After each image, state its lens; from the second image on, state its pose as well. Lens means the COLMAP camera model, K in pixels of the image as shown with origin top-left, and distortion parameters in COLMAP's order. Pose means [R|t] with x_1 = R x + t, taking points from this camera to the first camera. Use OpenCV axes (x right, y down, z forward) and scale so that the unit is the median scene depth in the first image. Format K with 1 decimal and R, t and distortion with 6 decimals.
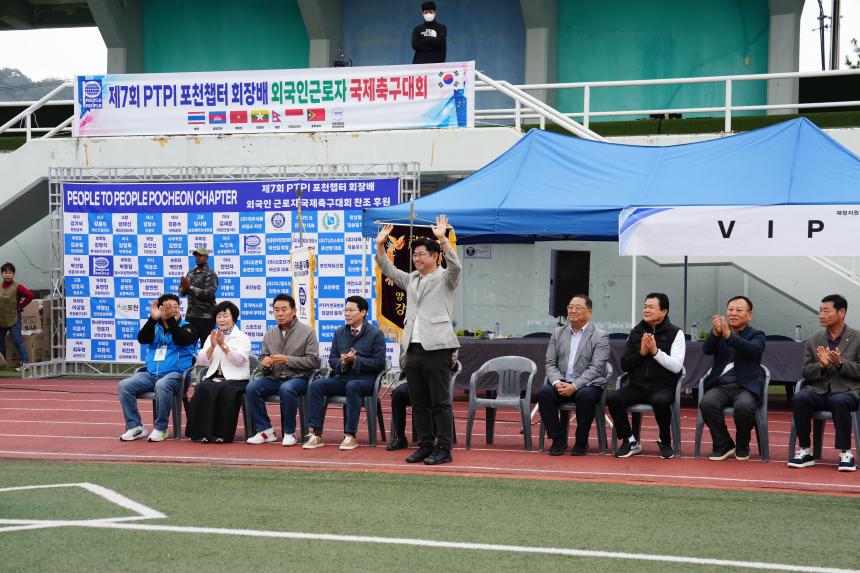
lens RADIAL K [[1577.9, 0, 425.3], [0, 1577.9, 294.3], [0, 0, 1]] dist [0.239142, 0.138796]
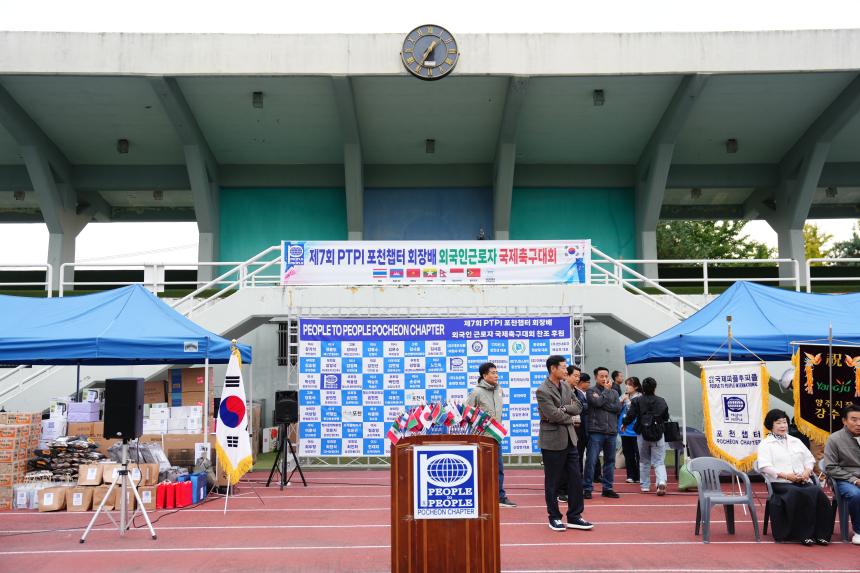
lens RADIAL K [[813.2, 0, 426.8], [0, 813.2, 297.5], [0, 0, 1]] dist [-0.011197, 0.023241]
pose [[0.941909, 0.025781, 0.334877, -0.356806], [0.014115, 0.993130, -0.116159, -0.007800], [-0.335571, 0.114138, 0.935075, 0.344600]]
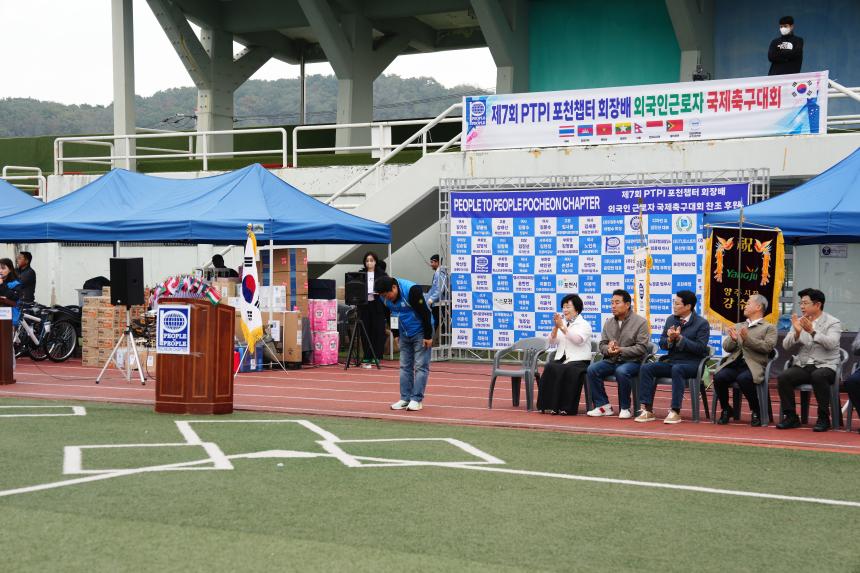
lens RADIAL K [[1577.9, 0, 425.3], [0, 1577.9, 294.3], [0, 0, 1]] dist [0.239142, 0.138796]
pose [[0.968404, 0.008136, -0.249252, 0.039169], [-0.007923, 0.999967, 0.001857, 0.001840], [0.249259, 0.000176, 0.968437, -0.102284]]
